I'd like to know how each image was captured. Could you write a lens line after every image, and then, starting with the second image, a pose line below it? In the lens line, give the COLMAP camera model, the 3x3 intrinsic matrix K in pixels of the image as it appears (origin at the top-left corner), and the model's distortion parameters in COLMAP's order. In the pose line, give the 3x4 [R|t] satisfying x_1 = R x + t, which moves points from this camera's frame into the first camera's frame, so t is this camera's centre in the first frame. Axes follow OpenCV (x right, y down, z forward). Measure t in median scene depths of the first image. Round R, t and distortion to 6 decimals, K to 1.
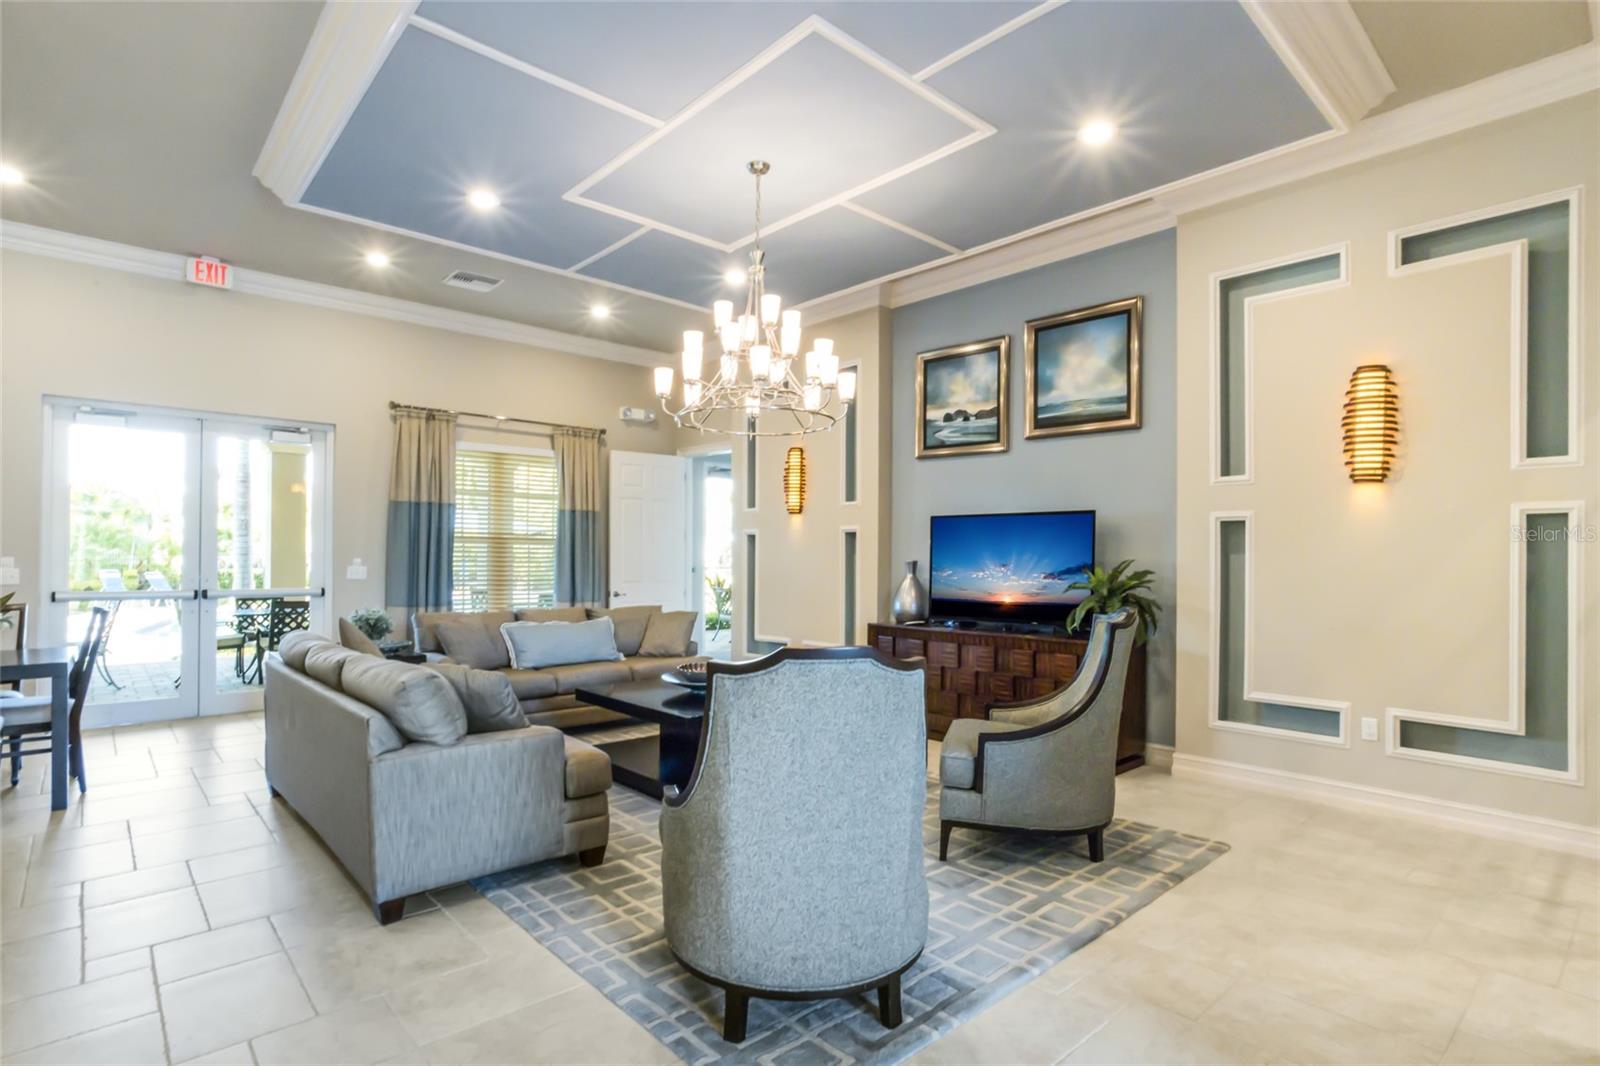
lens RADIAL K [[782.0, 0, 805.7], [0, 782.0, 540.9], [0, 0, 1]] dist [-0.049958, -0.000122]
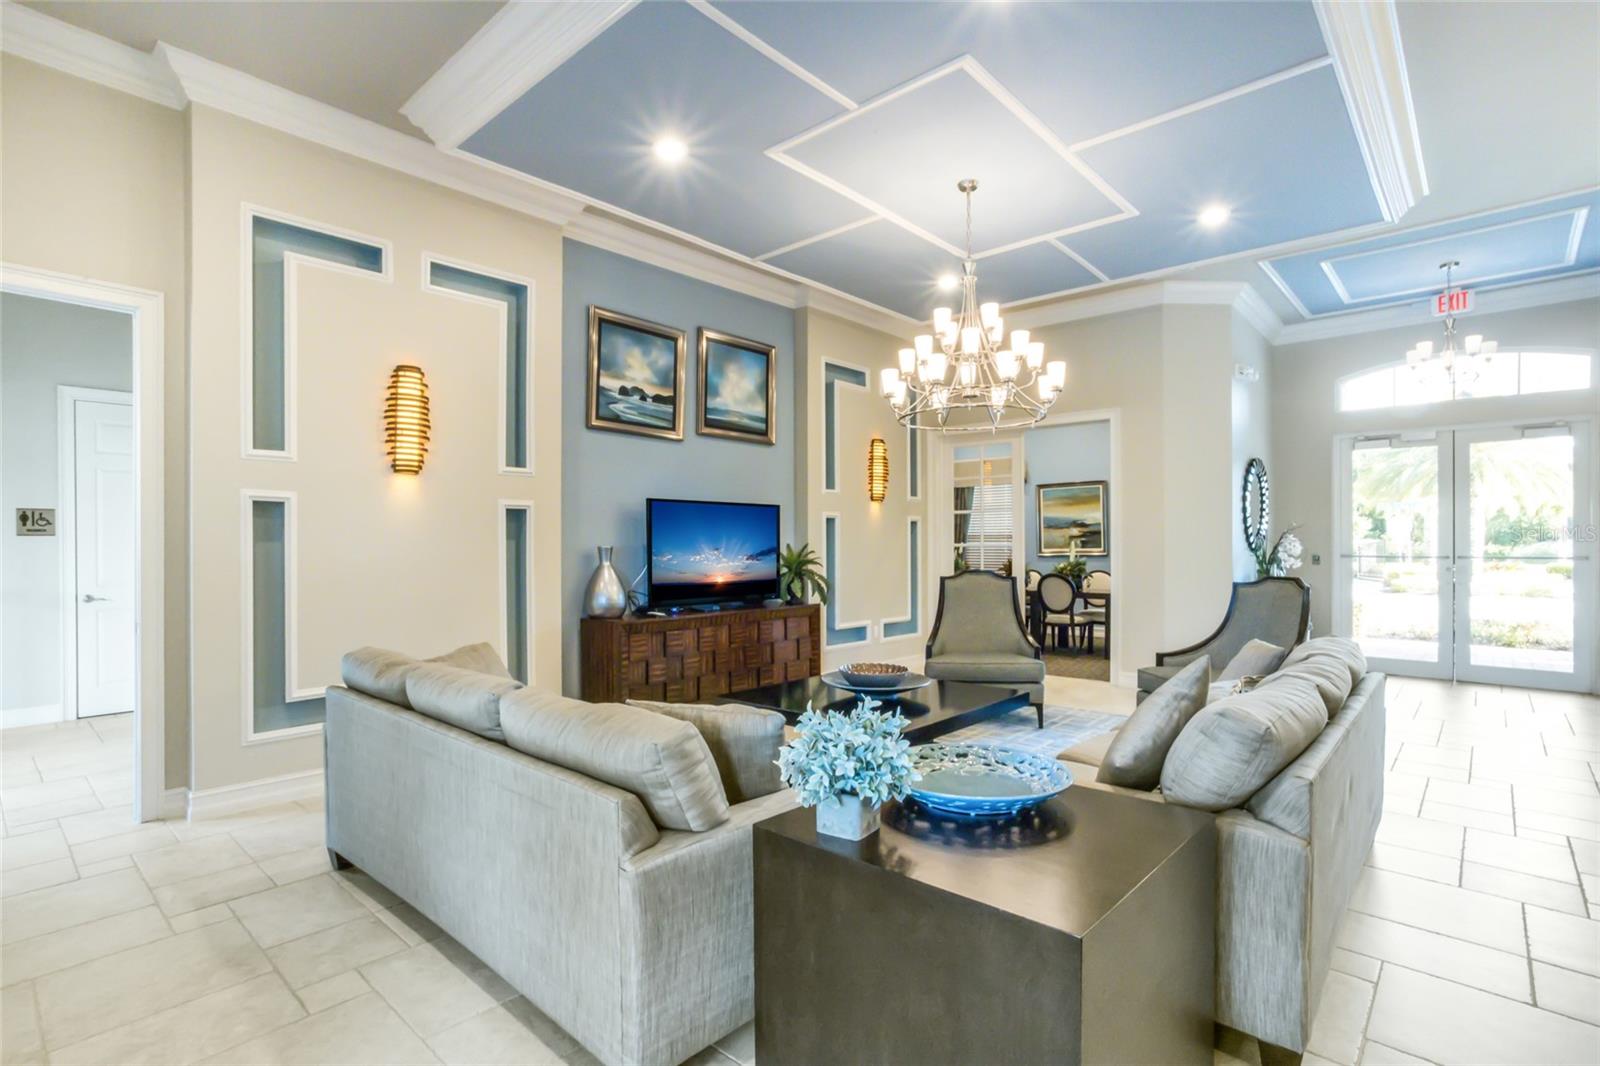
lens RADIAL K [[776.7, 0, 808.4], [0, 776.7, 541.7], [0, 0, 1]] dist [0.025805, -0.000245]
pose [[-0.079327, -0.007539, 0.996820, -0.771434], [-0.017746, 0.999824, 0.006149, 0.010480], [-0.996691, -0.017202, -0.079447, 0.874066]]
